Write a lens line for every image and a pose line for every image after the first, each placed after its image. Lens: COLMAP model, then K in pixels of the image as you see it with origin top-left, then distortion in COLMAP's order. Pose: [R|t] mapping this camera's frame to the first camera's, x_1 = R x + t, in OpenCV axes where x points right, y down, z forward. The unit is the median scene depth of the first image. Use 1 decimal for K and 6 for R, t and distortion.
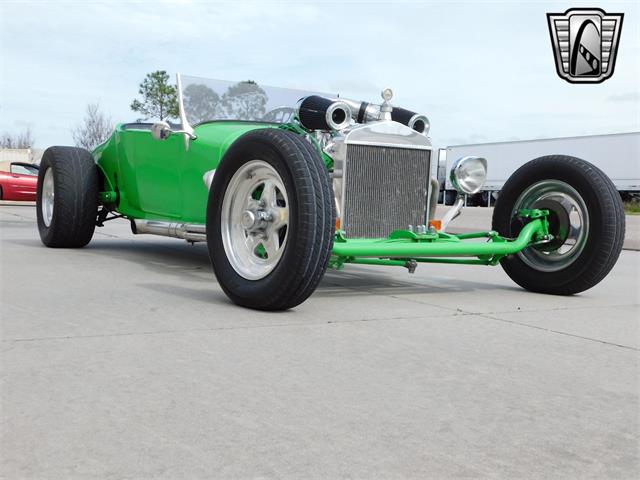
lens RADIAL K [[767.0, 0, 320.0], [0, 767.0, 240.0], [0, 0, 1]] dist [0.000229, 0.012405]
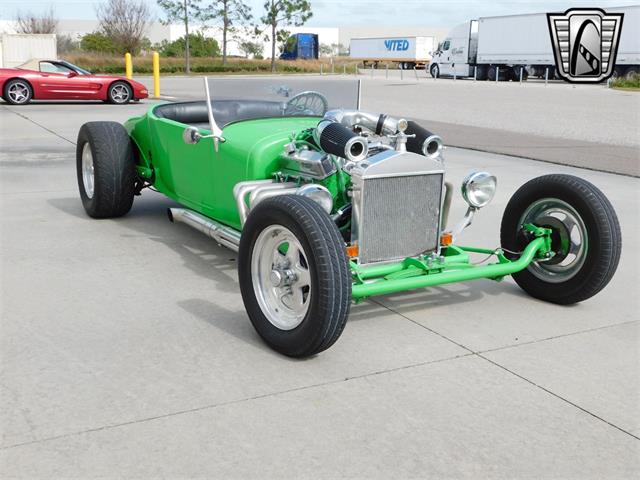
lens RADIAL K [[767.0, 0, 320.0], [0, 767.0, 240.0], [0, 0, 1]] dist [0.000229, 0.012405]
pose [[0.999137, -0.009478, -0.040443, 0.014716], [0.016550, 0.983837, 0.178300, -0.220563], [0.038100, -0.178815, 0.983145, -0.080164]]
